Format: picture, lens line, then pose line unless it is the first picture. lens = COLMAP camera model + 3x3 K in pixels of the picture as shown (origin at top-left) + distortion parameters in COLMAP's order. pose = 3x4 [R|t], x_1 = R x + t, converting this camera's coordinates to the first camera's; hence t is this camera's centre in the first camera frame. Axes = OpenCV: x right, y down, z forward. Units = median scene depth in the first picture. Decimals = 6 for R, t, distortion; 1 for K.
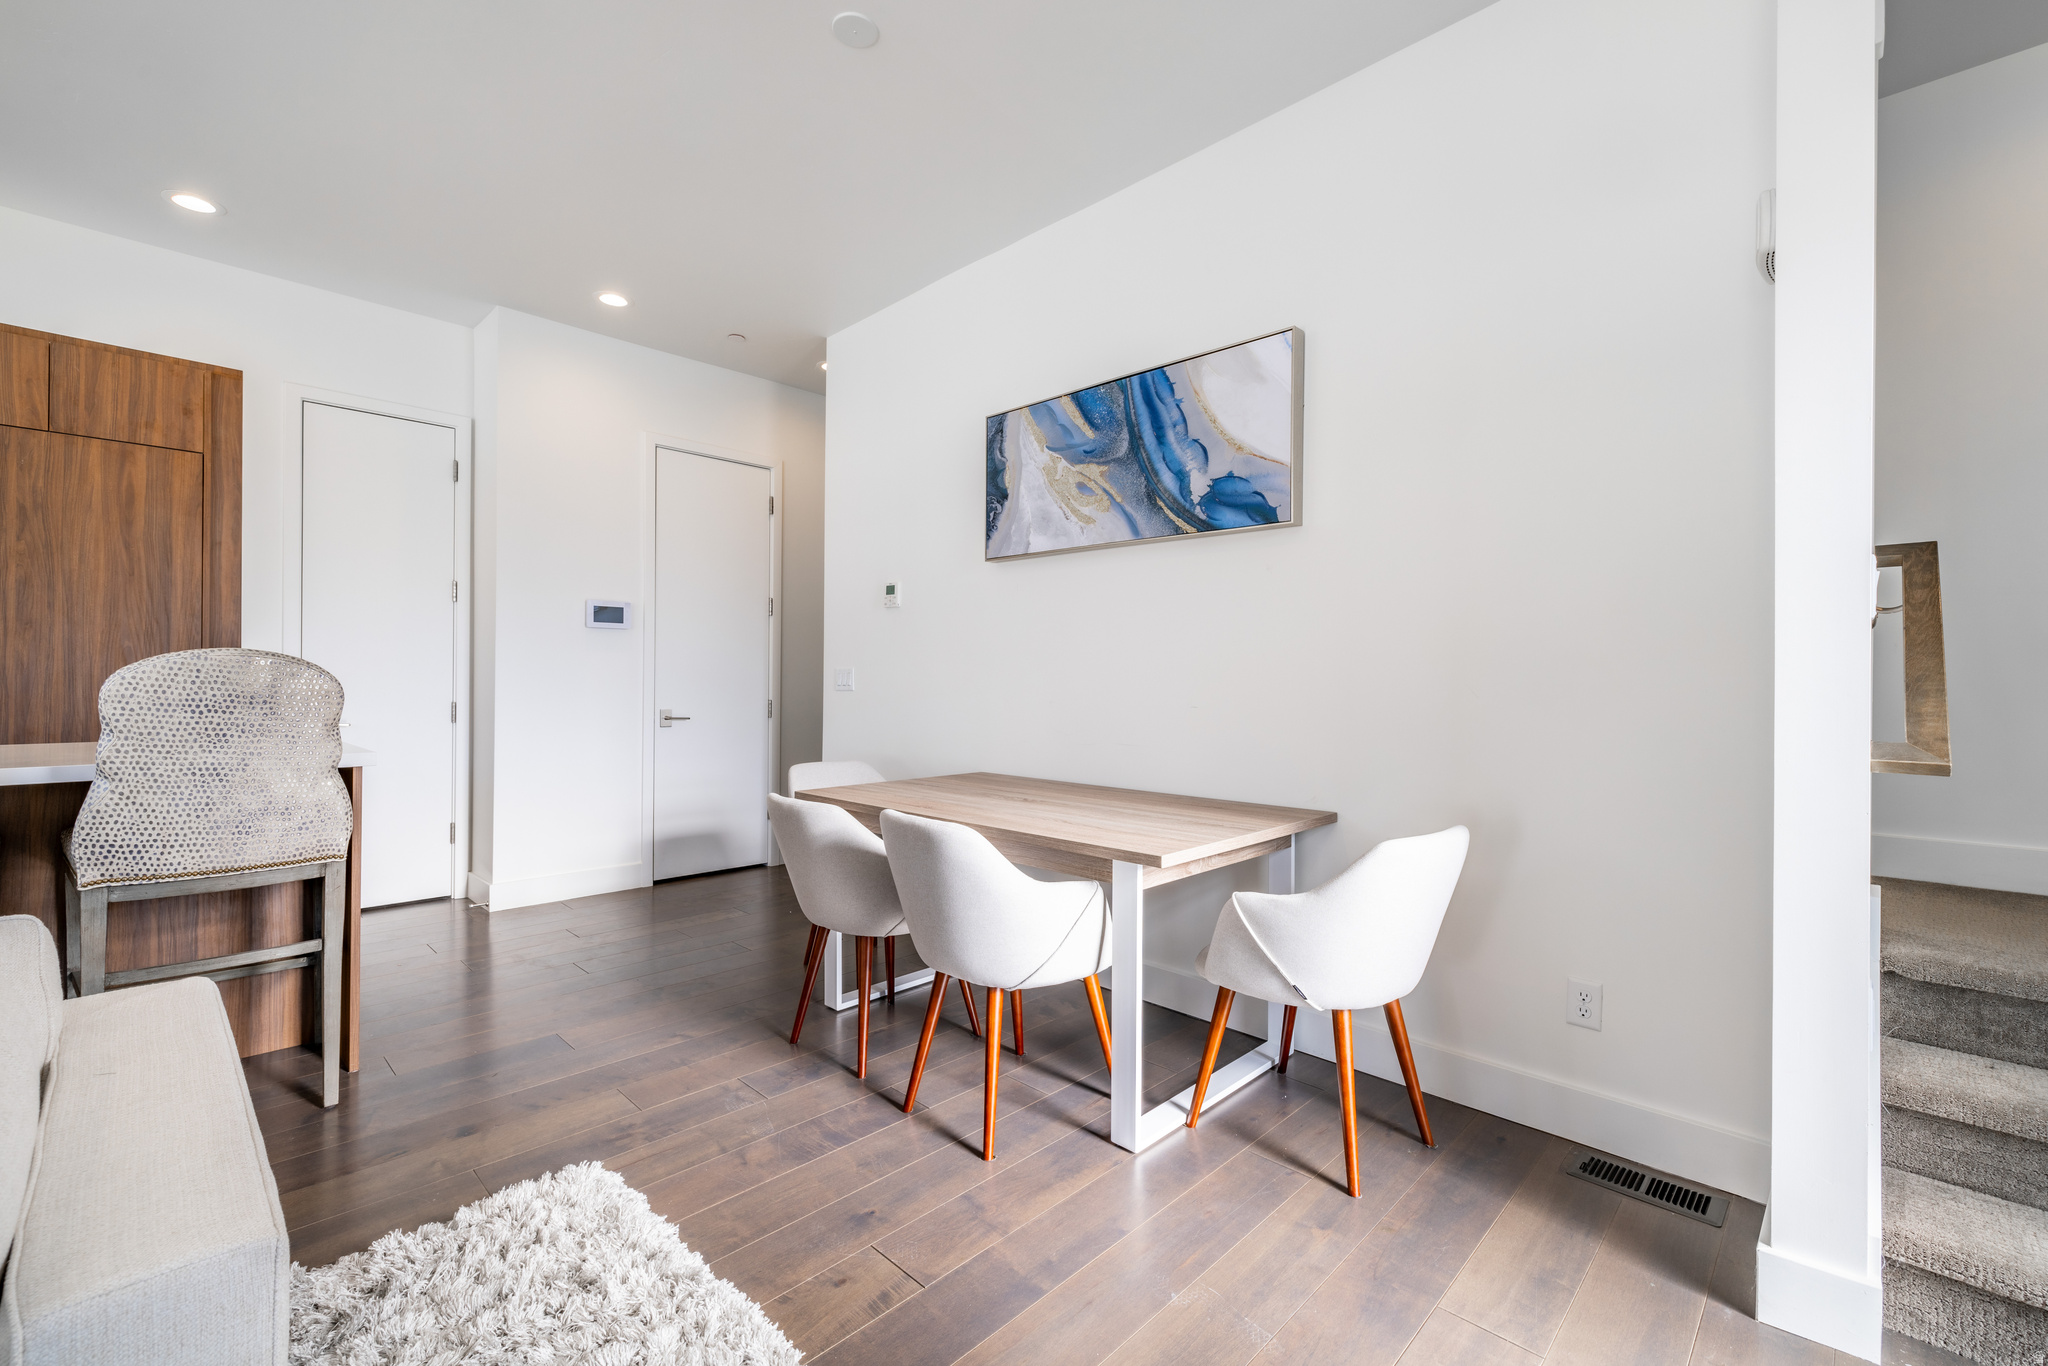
lens RADIAL K [[865.5, 0, 1029.2], [0, 865.5, 680.4], [0, 0, 1]] dist [0.005871, 0.000100]
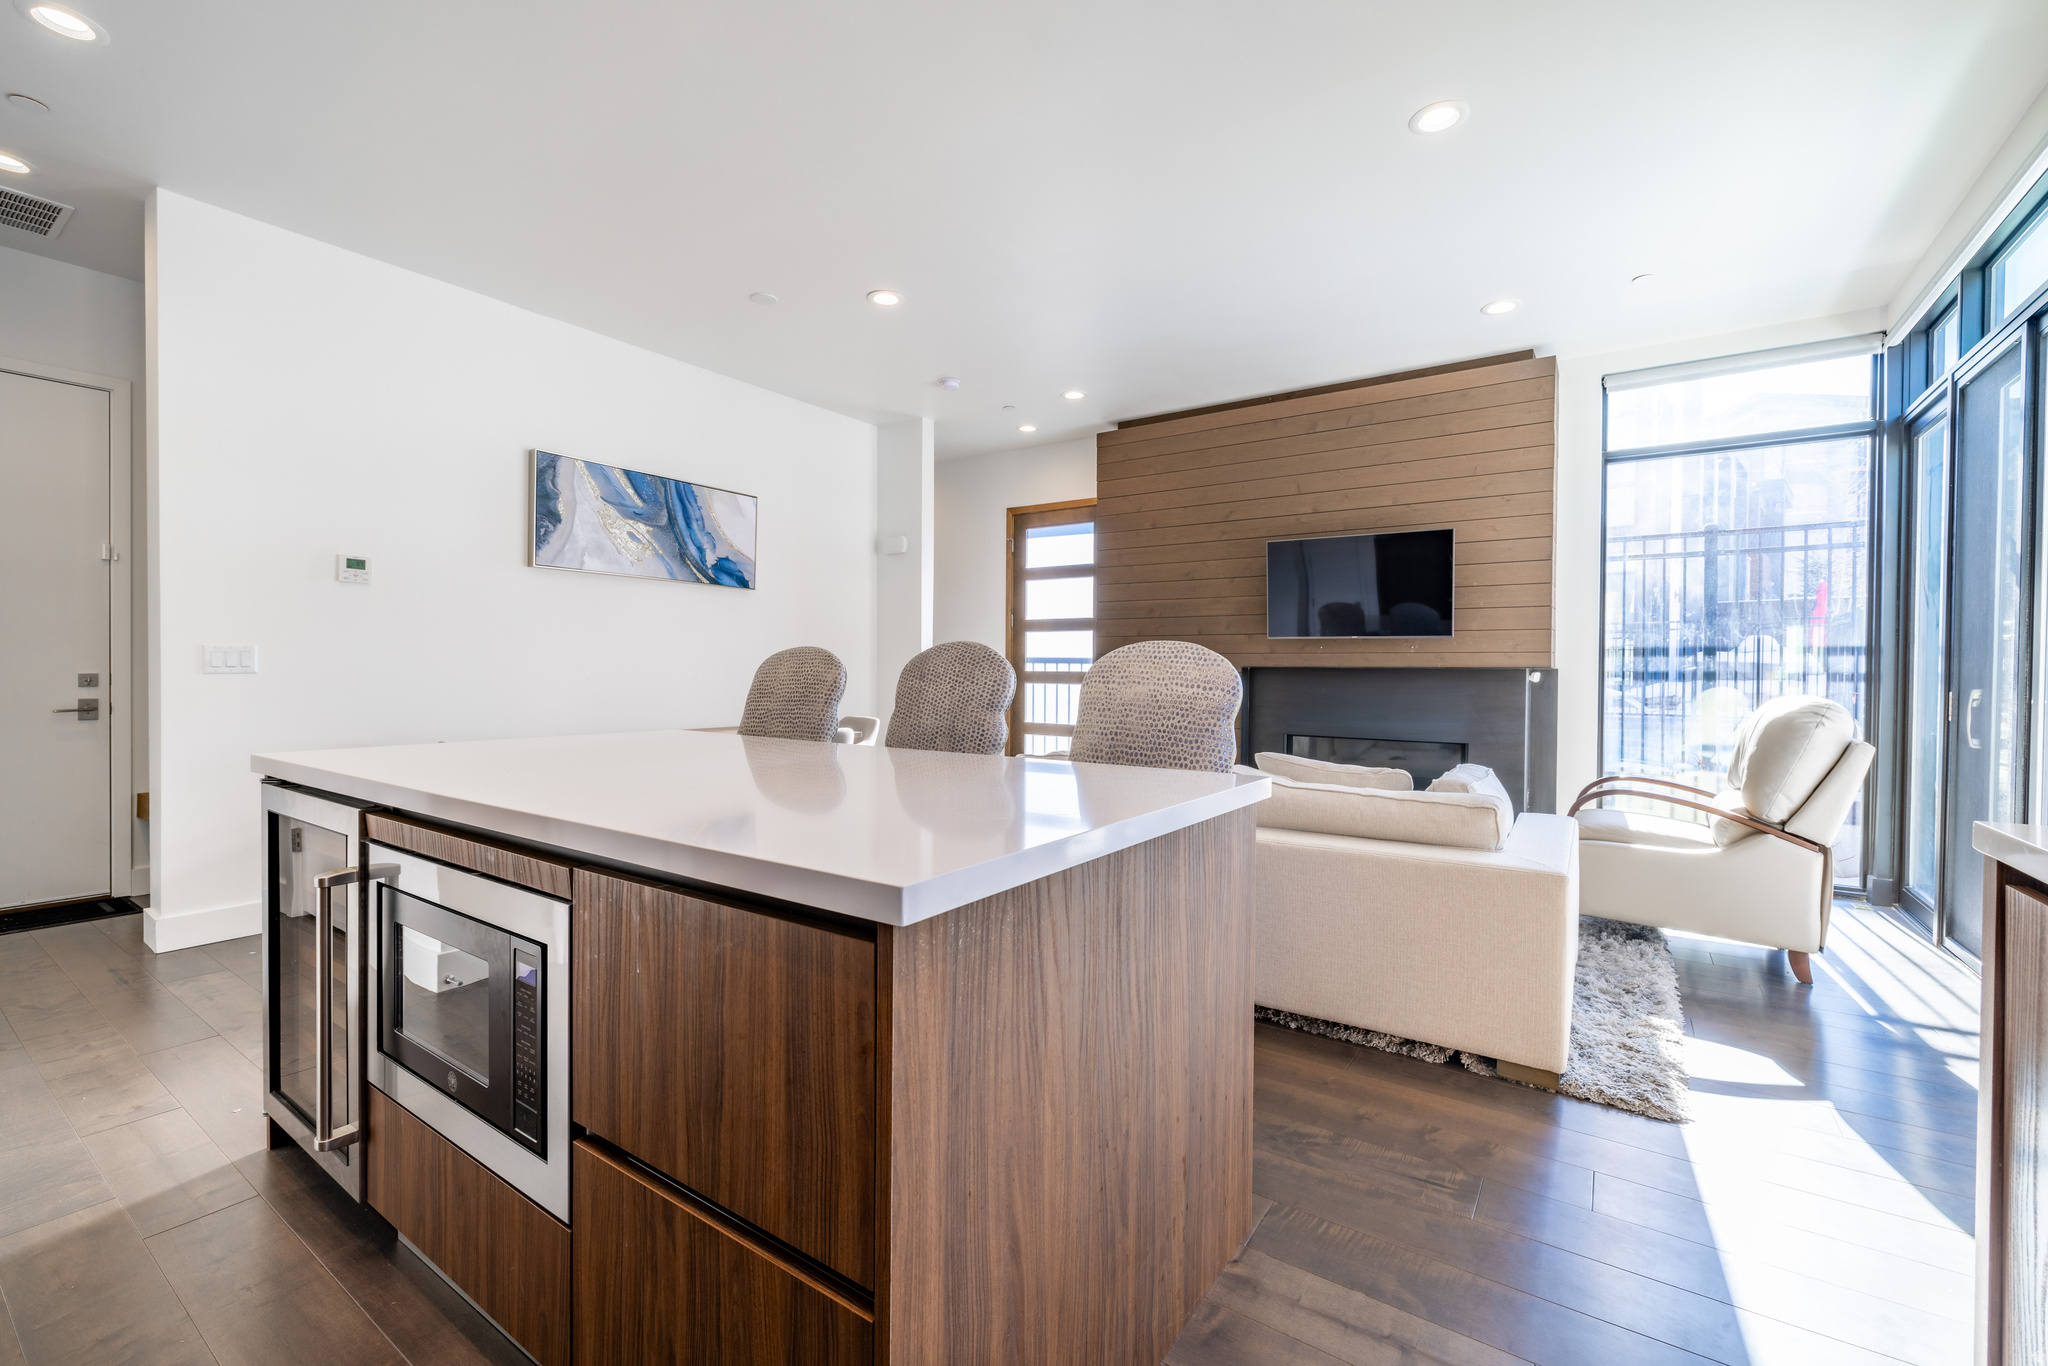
lens RADIAL K [[852.6, 0, 1030.7], [0, 852.6, 679.6], [0, 0, 1]] dist [0.001709, 0.000587]
pose [[-0.170515, -0.017807, 0.985194, -1.539778], [-0.009955, 0.999817, 0.016349, -0.003506], [-0.985305, -0.007020, -0.170661, 0.574006]]
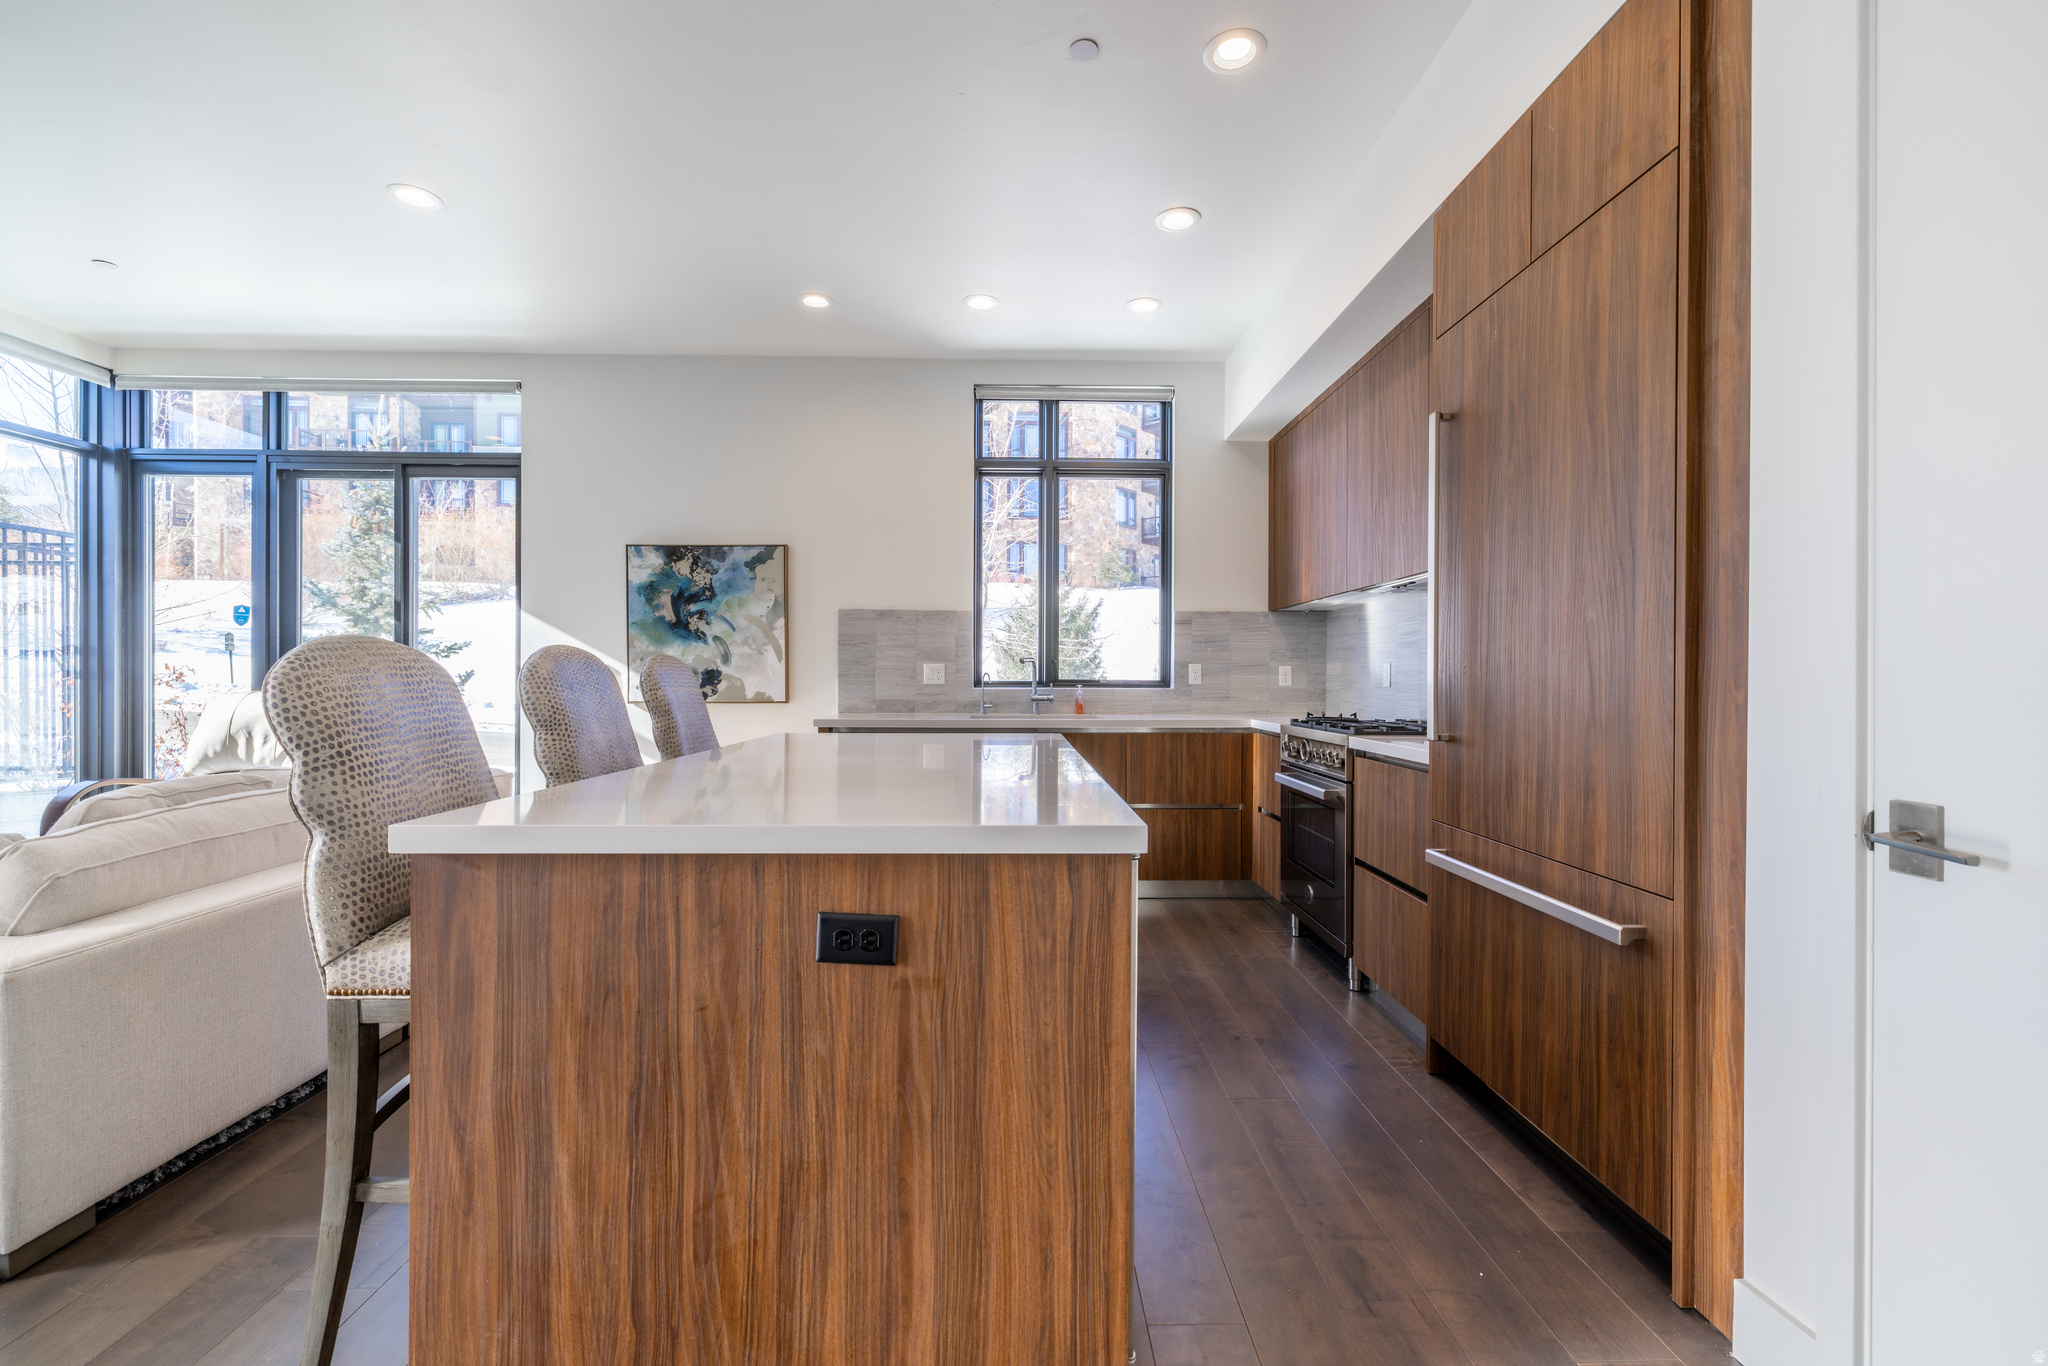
lens RADIAL K [[852.6, 0, 1030.7], [0, 852.6, 679.6], [0, 0, 1]] dist [0.001709, 0.000587]
pose [[-0.695899, -0.008840, -0.718085, -0.520298], [-0.007267, 0.999960, -0.005268, 0.000349], [0.718103, 0.001552, -0.695935, 1.258866]]
